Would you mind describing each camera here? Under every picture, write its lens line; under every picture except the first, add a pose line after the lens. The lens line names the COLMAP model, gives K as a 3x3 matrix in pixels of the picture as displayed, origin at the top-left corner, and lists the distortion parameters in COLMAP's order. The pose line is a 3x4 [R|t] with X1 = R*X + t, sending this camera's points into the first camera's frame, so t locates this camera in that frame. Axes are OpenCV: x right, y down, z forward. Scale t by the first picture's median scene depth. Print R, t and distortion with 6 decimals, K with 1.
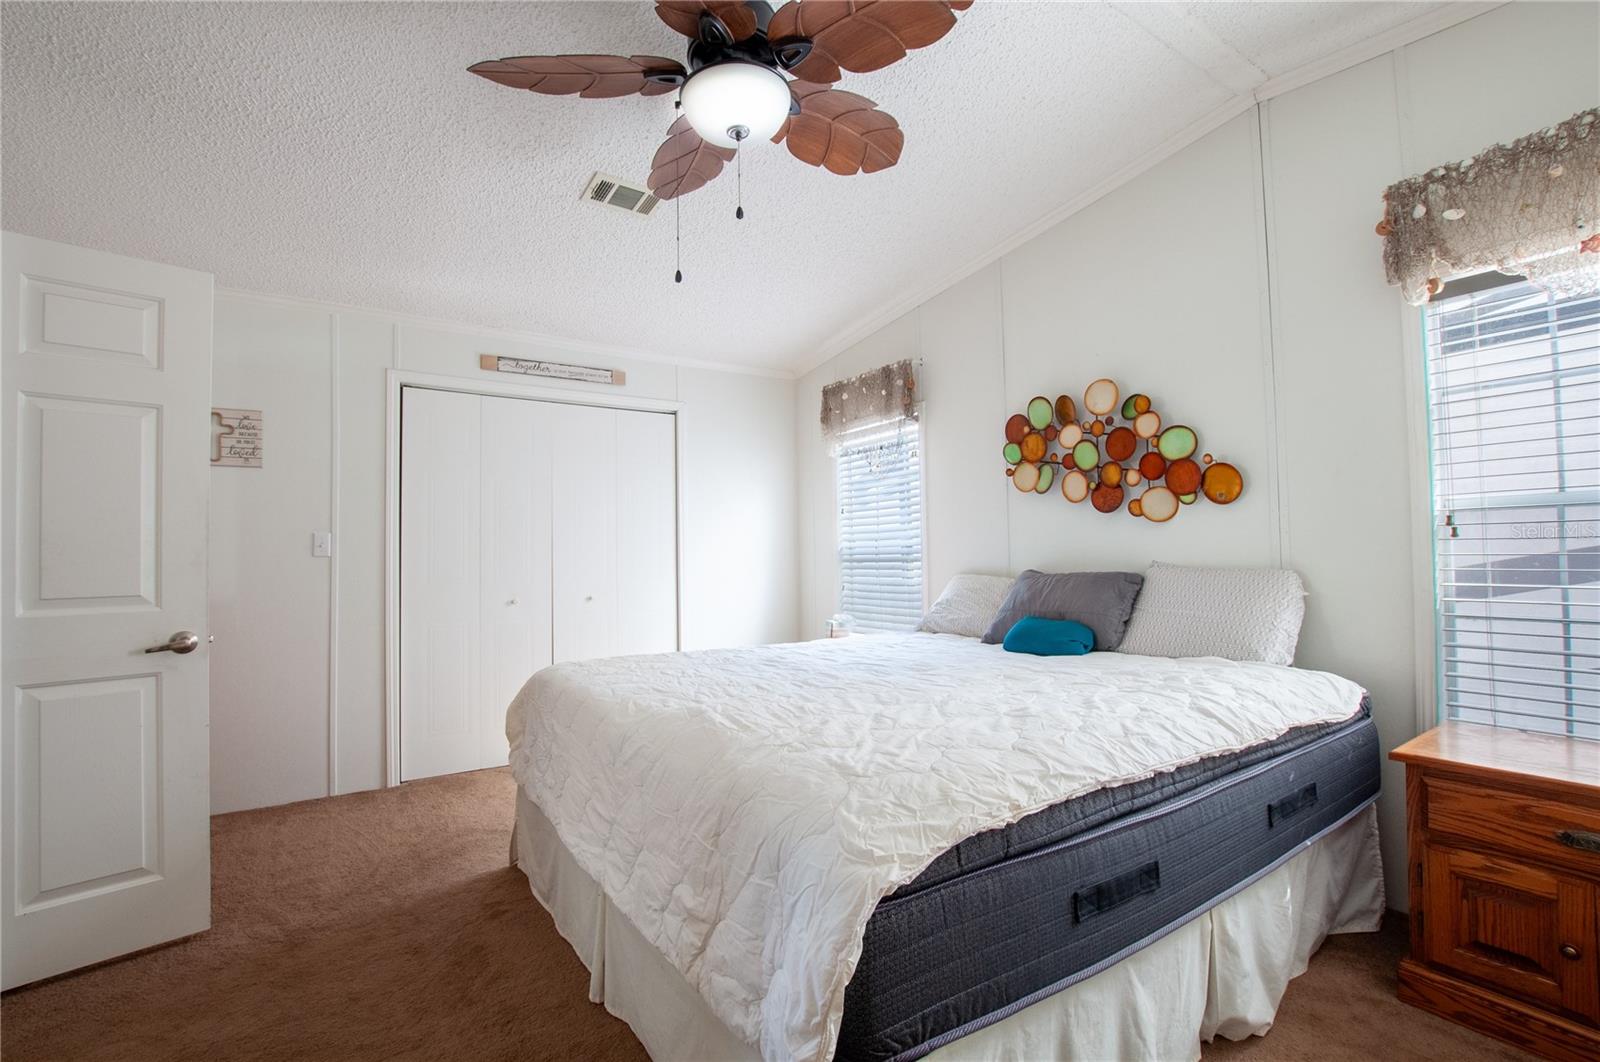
lens RADIAL K [[709.5, 0, 796.4], [0, 709.5, 535.4], [0, 0, 1]] dist [-0.032067, 0.004026]
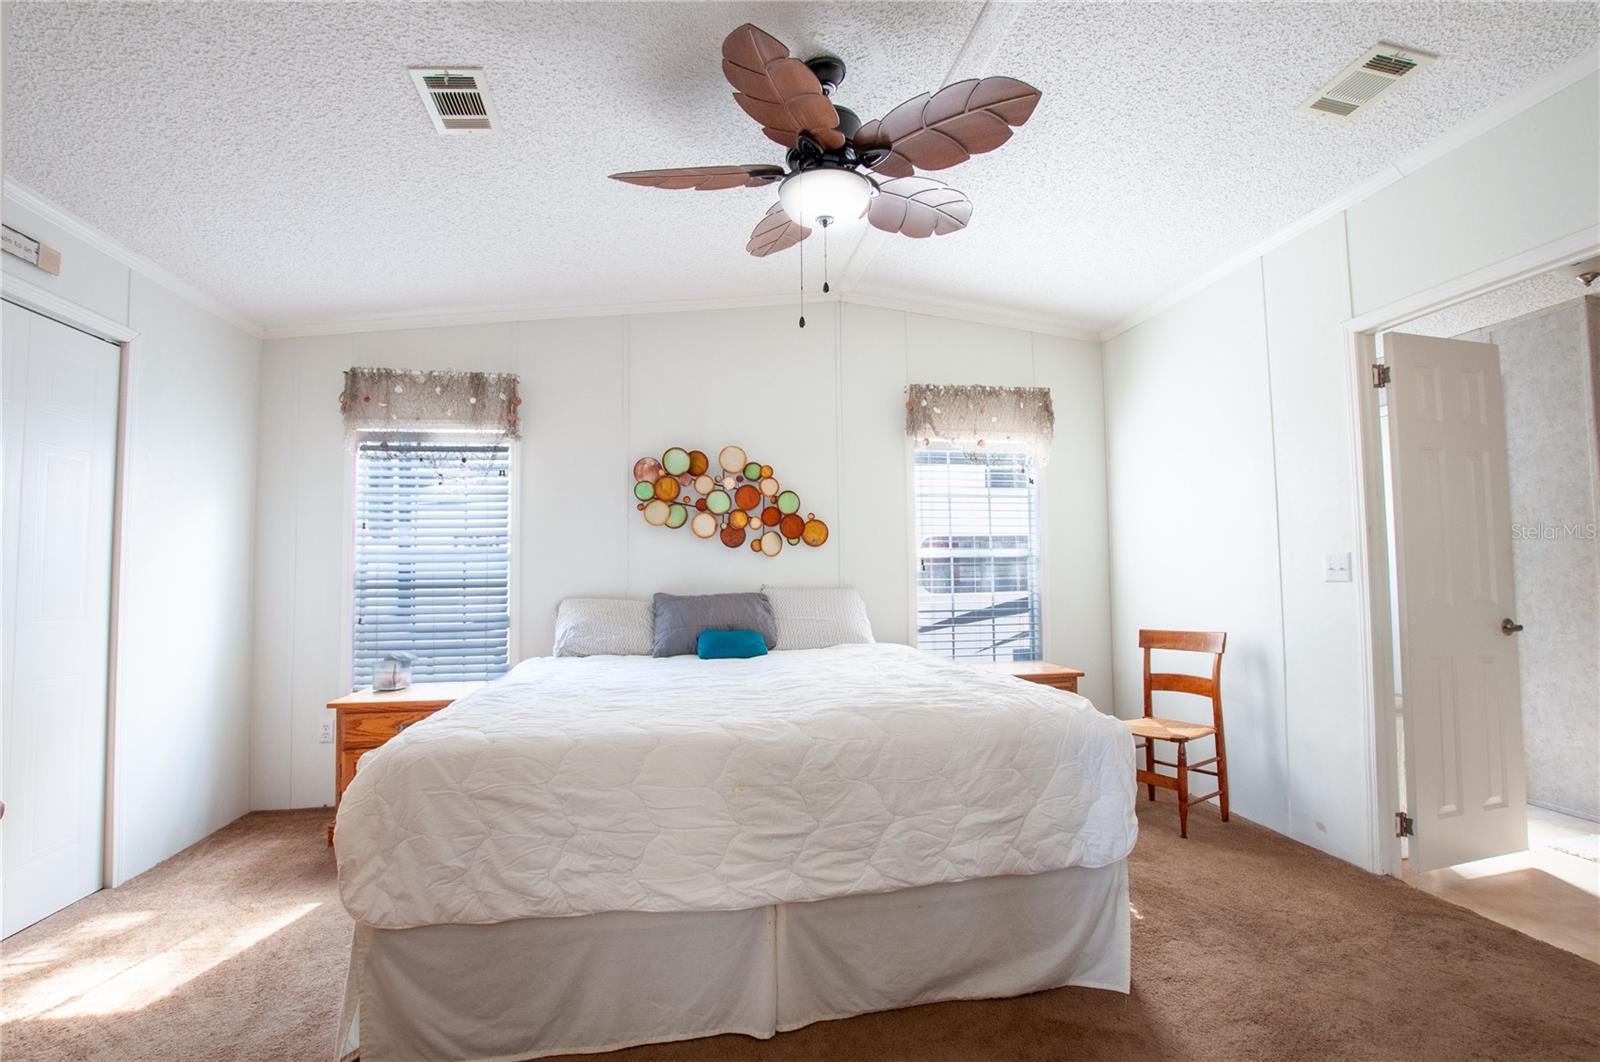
lens RADIAL K [[709.5, 0, 796.4], [0, 709.5, 535.4], [0, 0, 1]] dist [-0.032067, 0.004026]
pose [[0.403269, 0.057513, 0.913272, -0.719179], [-0.022637, 0.998345, -0.052875, 0.011999], [-0.914802, 0.000649, 0.403903, 0.356617]]
